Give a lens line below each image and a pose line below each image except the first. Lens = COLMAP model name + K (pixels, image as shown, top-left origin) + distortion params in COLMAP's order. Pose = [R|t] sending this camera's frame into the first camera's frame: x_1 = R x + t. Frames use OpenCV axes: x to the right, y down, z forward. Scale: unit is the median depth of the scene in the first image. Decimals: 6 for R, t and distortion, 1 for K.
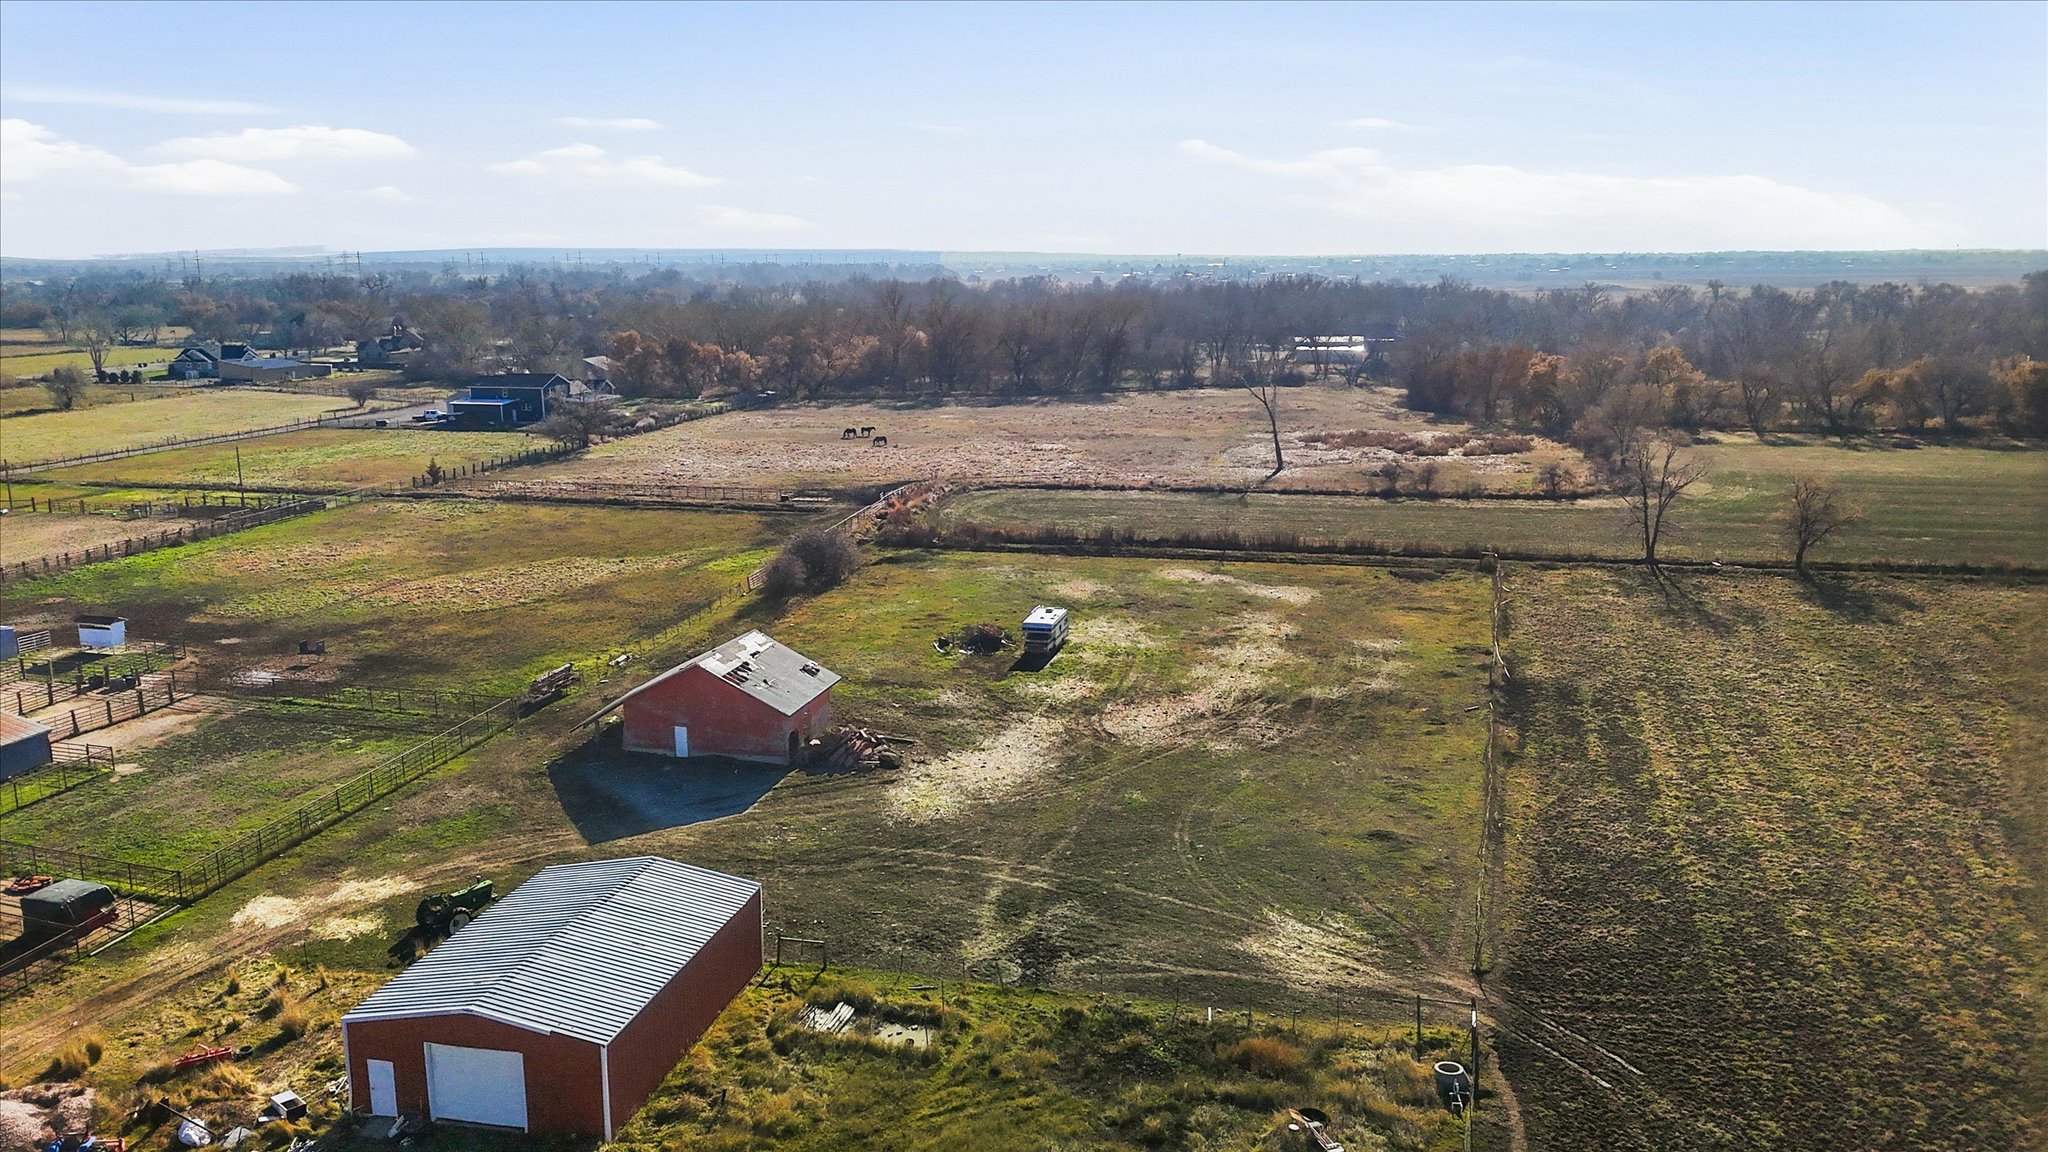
lens RADIAL K [[1497.5, 0, 1024.0], [0, 1497.5, 576.0], [0, 0, 1]] dist [0.083093, -0.080846]
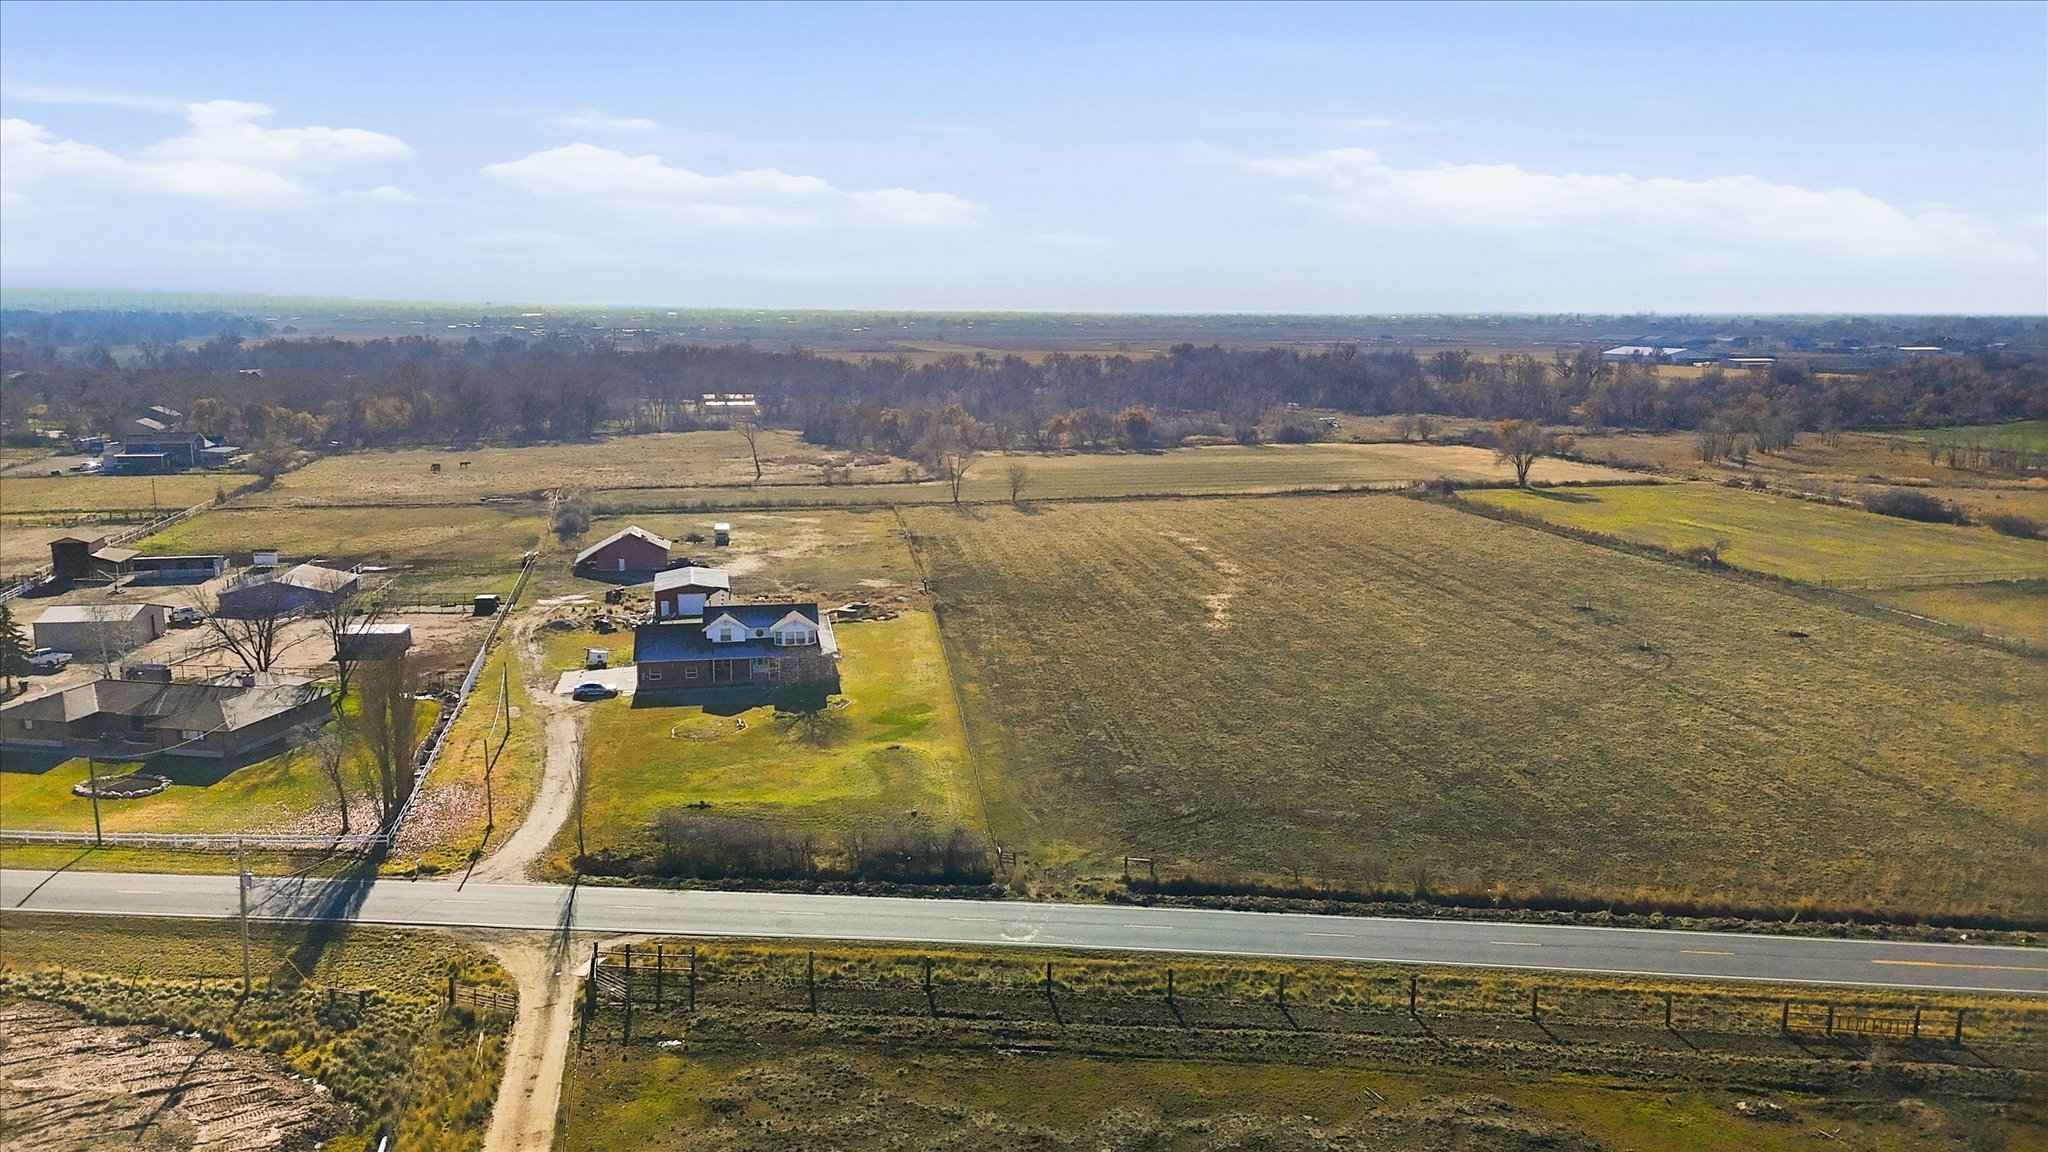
lens RADIAL K [[1497.5, 0, 1024.0], [0, 1497.5, 576.0], [0, 0, 1]] dist [0.083093, -0.080846]
pose [[0.903000, -0.064091, 0.424833, -0.548497], [0.077417, 0.996898, -0.014161, 0.170000], [-0.422608, 0.045676, 0.905161, -1.288967]]
